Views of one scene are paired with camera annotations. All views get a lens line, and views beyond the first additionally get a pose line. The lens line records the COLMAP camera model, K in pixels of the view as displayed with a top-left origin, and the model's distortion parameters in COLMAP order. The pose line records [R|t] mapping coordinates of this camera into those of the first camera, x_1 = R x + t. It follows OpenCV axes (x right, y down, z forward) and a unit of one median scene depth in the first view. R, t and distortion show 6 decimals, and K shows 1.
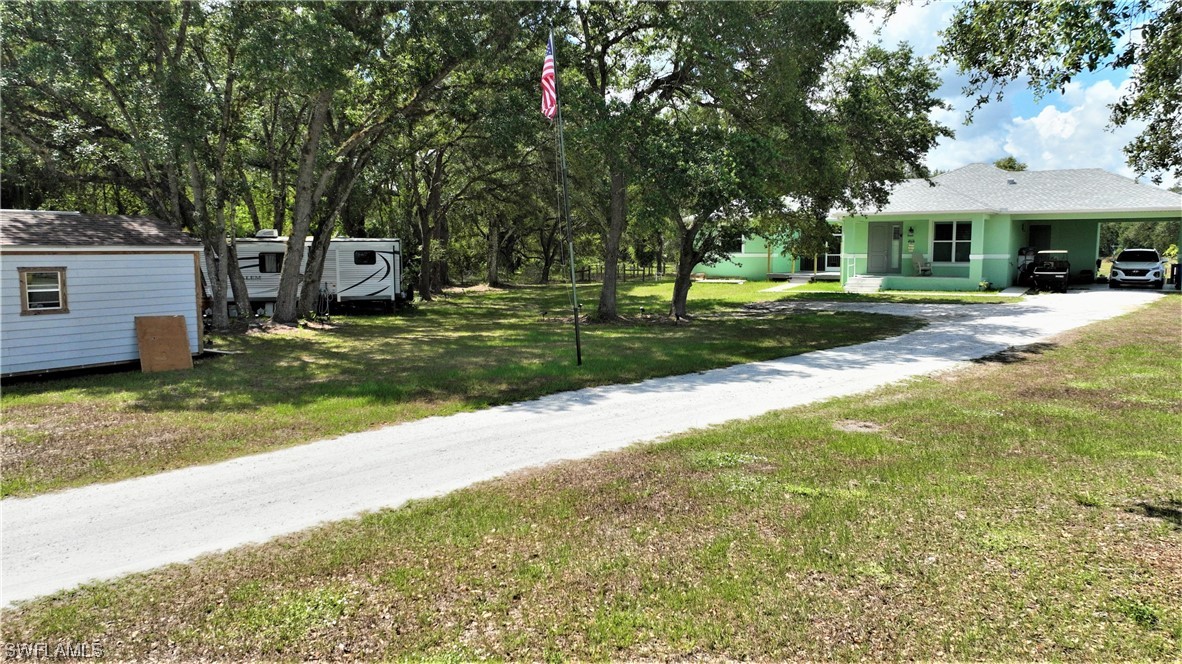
lens RADIAL K [[821.2, 0, 589.8], [0, 821.2, 329.7], [0, 0, 1]] dist [-0.008807, 0.007438]
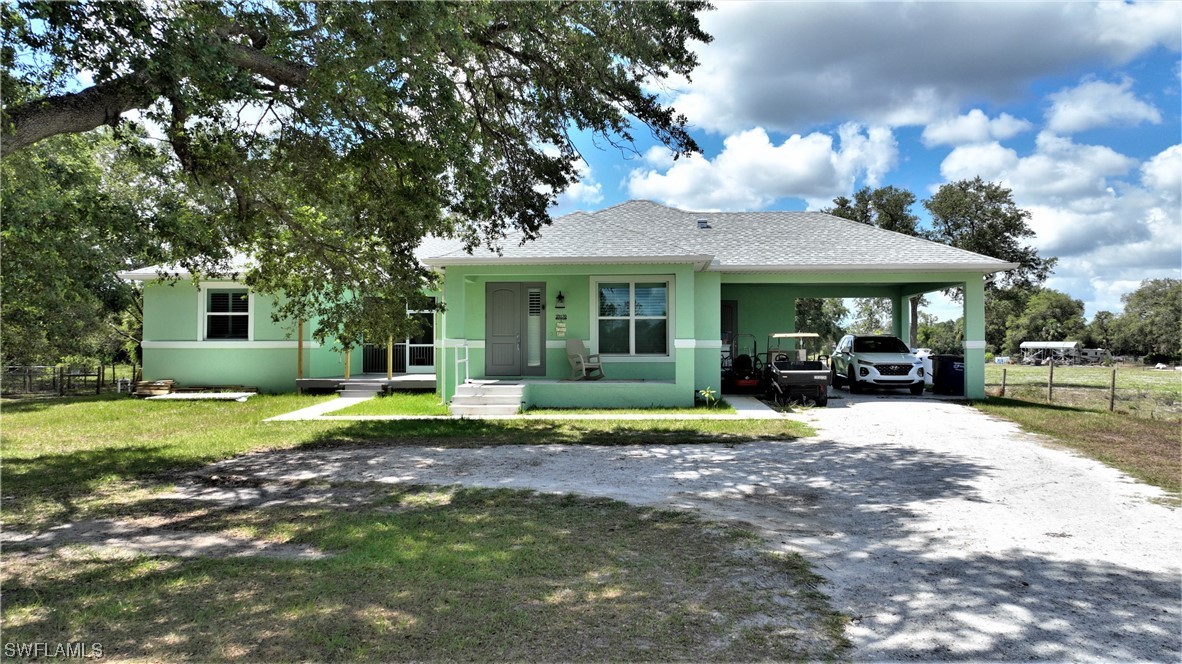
lens RADIAL K [[821.2, 0, 589.5], [0, 821.2, 332.0], [0, 0, 1]] dist [-0.008807, 0.007438]
pose [[0.873723, 0.012171, 0.486271, 0.141206], [0.046537, 0.993010, -0.108472, -0.037567], [-0.484192, 0.117404, 0.867049, 0.518238]]
